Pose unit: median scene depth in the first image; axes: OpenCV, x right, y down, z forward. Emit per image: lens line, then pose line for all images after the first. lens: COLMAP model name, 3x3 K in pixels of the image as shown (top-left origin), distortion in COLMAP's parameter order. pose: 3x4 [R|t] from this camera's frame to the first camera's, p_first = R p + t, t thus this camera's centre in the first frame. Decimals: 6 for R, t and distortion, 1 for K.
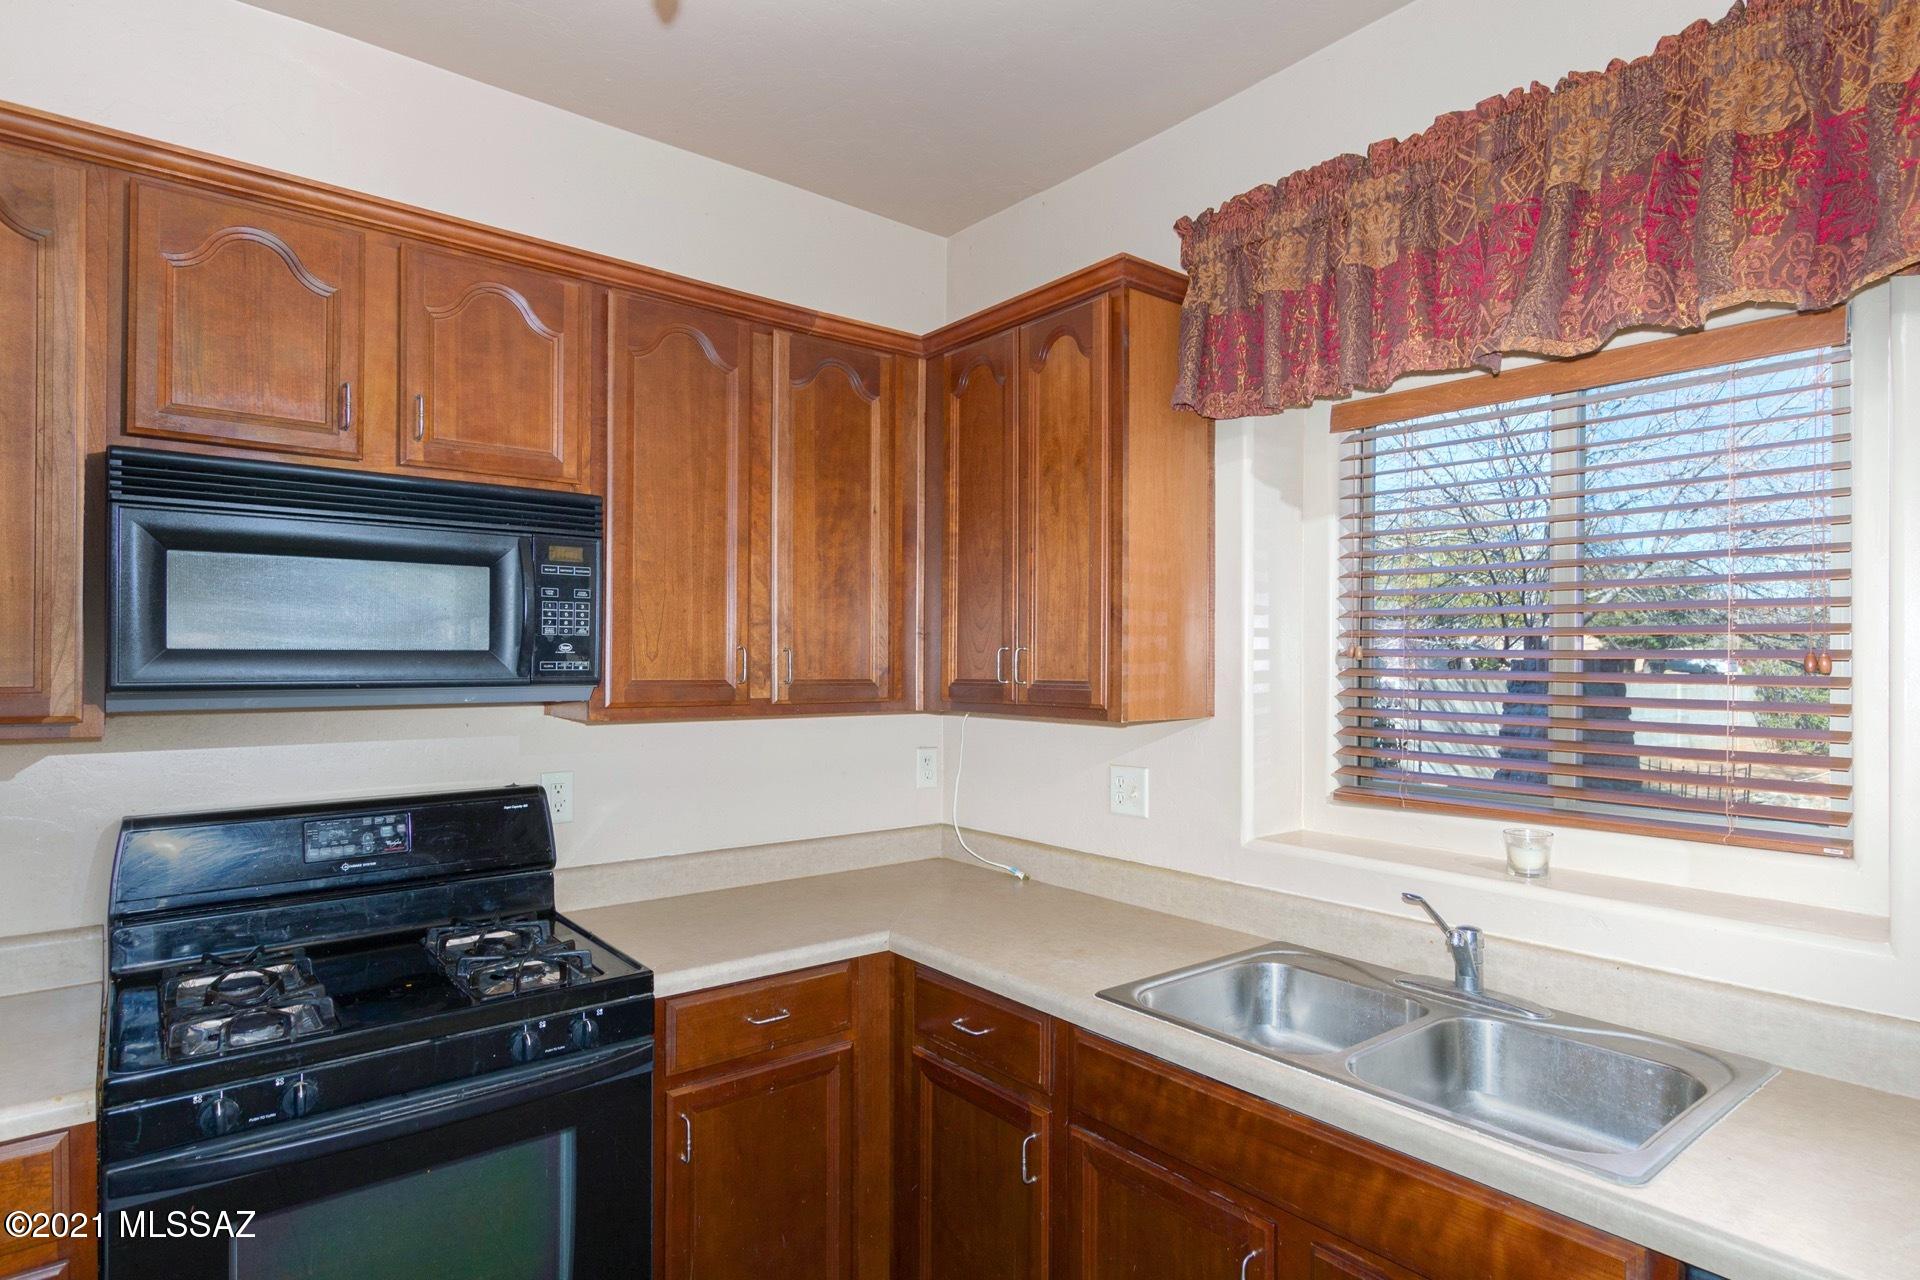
lens RADIAL K [[1037.7, 0, 970.7], [0, 1037.7, 656.6], [0, 0, 1]] dist [-0.001989, 0.000684]
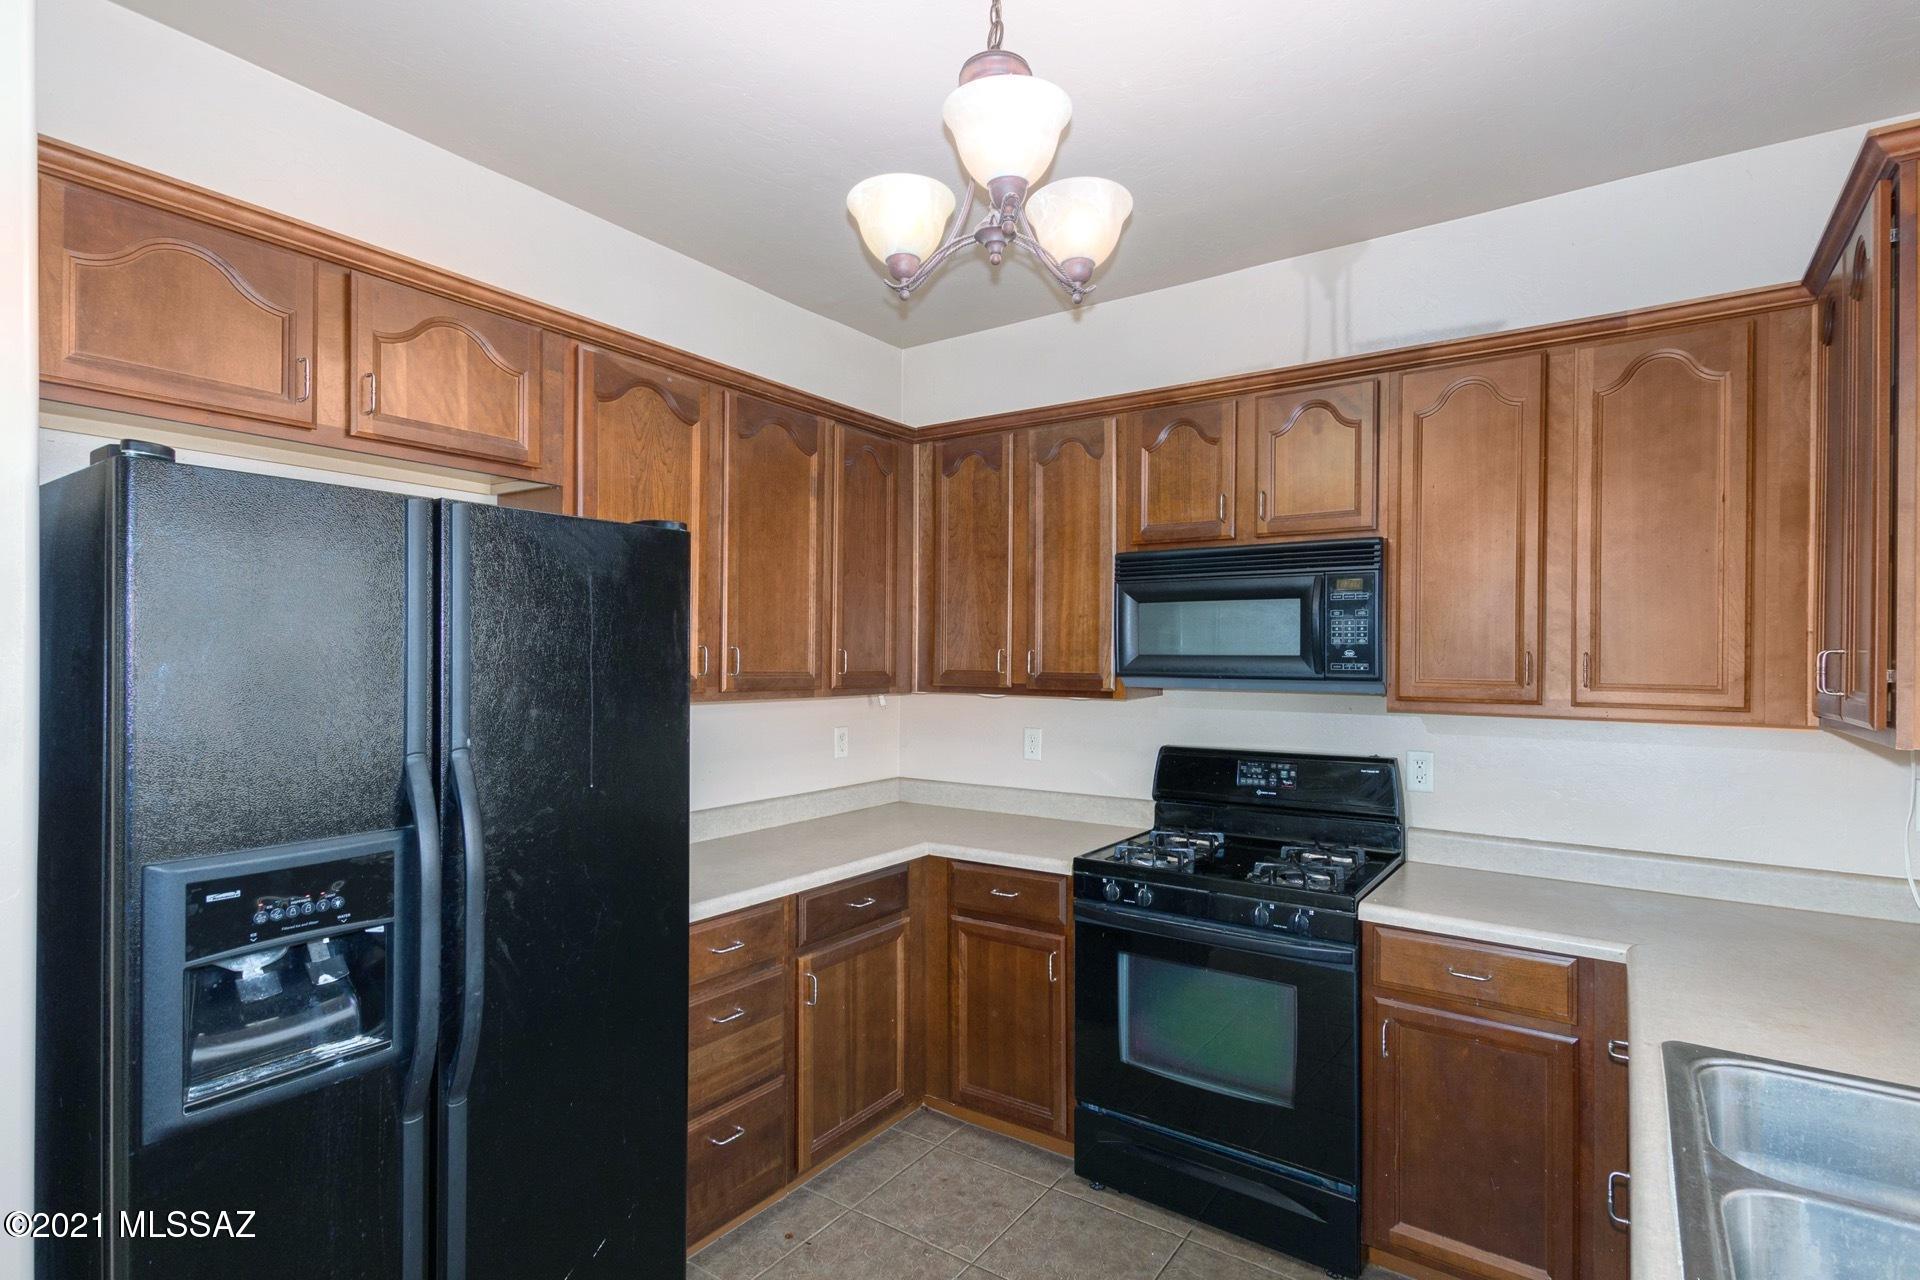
lens RADIAL K [[928.4, 0, 972.0], [0, 928.4, 654.9], [0, 0, 1]] dist [0.018448, -0.005255]
pose [[0.270301, -0.005344, -0.962761, 0.654346], [-0.003315, 0.999973, -0.006481, 0.003230], [0.962770, 0.004944, 0.270276, 0.193381]]
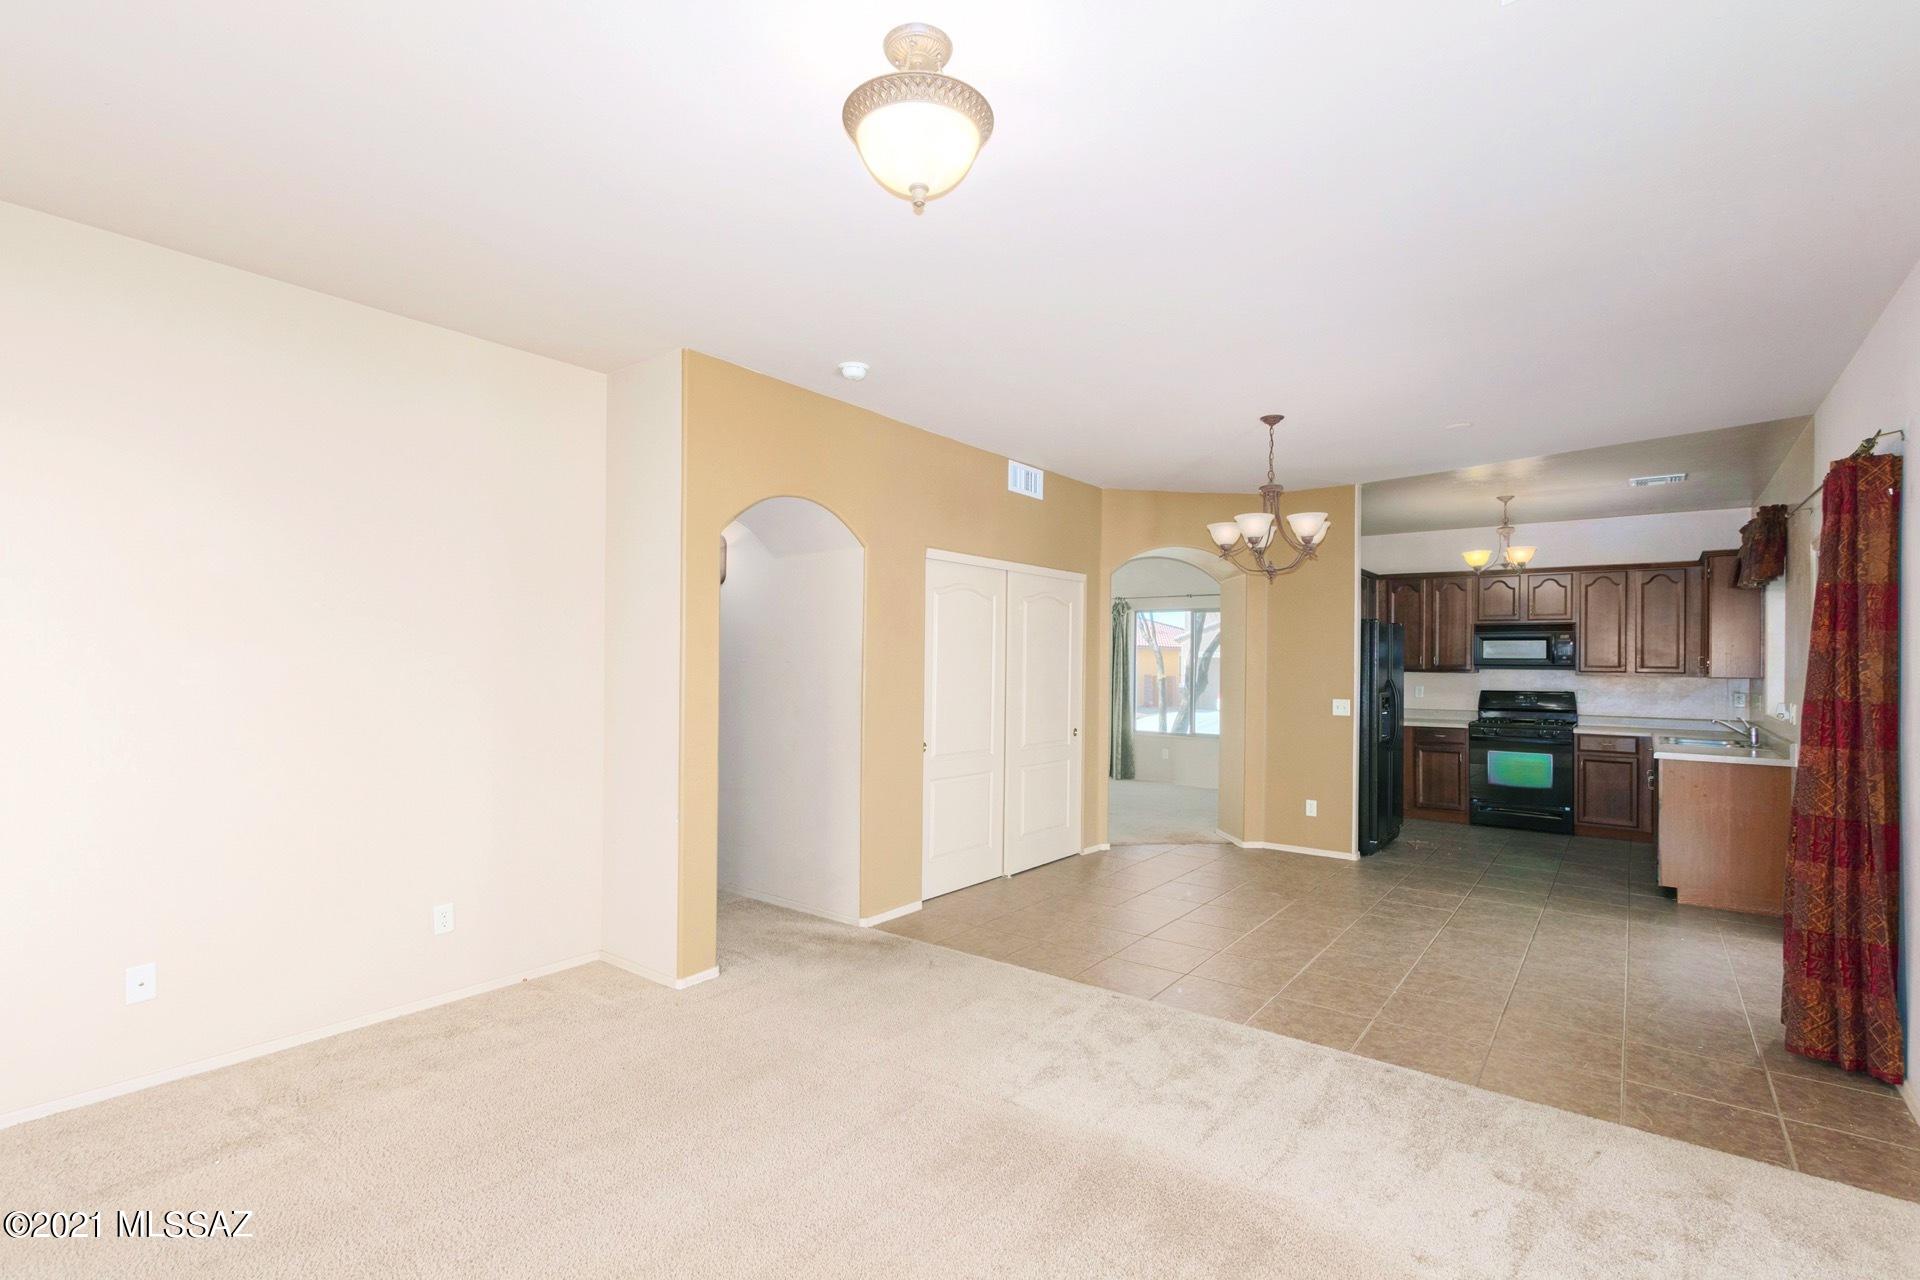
lens RADIAL K [[928.4, 0, 932.4], [0, 928.4, 651.3], [0, 0, 1]] dist [0.018448, -0.005255]
pose [[0.218054, -0.012492, -0.975857, 2.959594], [-0.004814, 0.999892, -0.013875, 0.034051], [0.975925, 0.007723, 0.217970, -2.546319]]
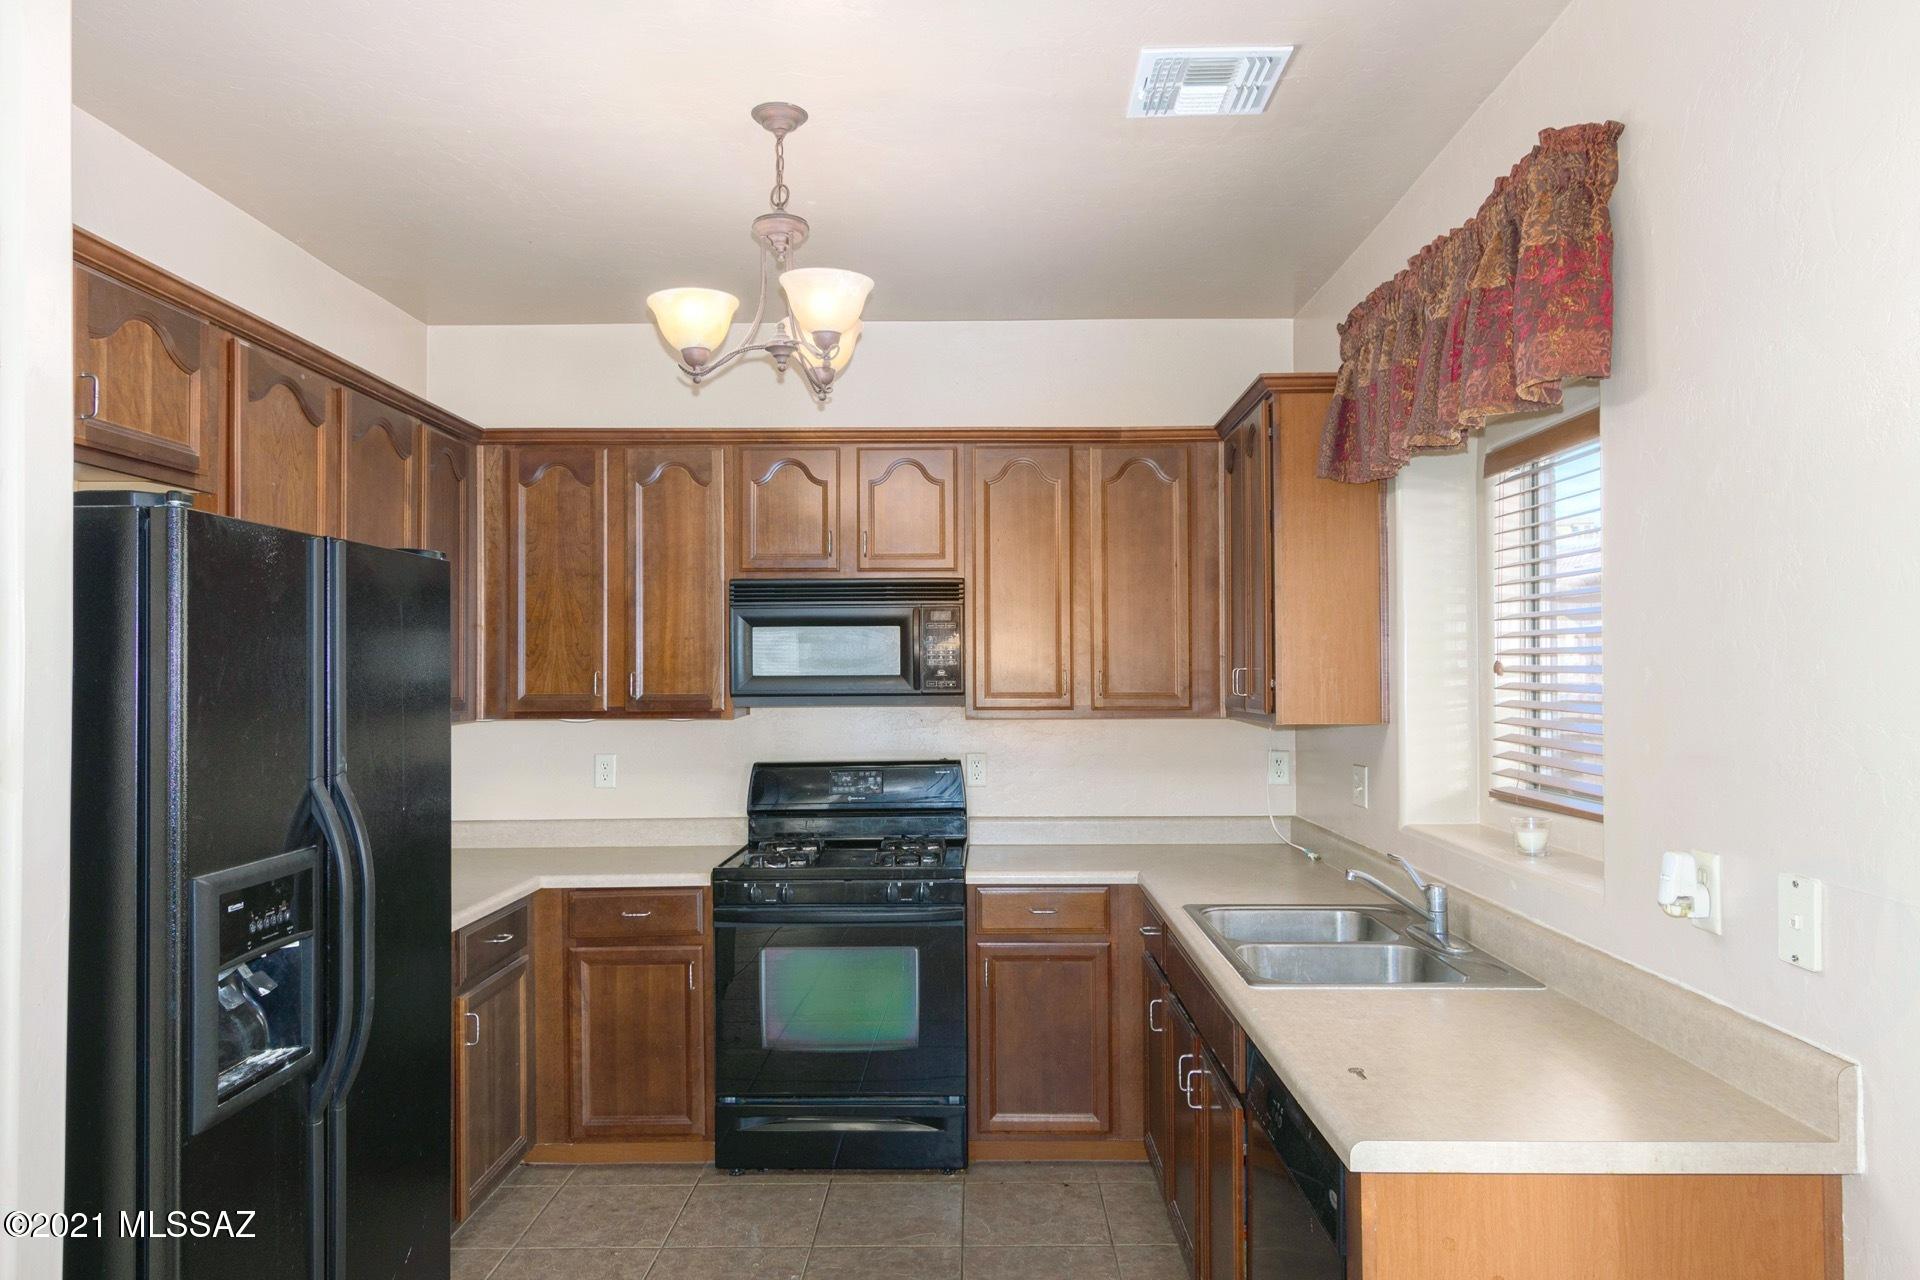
lens RADIAL K [[1239.2, 0, 967.6], [0, 1239.2, 653.6], [0, 0, 1]] dist [0.009016, -0.002124]
pose [[0.763671, -0.021738, -0.645240, 0.917874], [0.011556, 0.999733, -0.020003, 0.001323], [0.645502, 0.007820, 0.763718, -0.481191]]
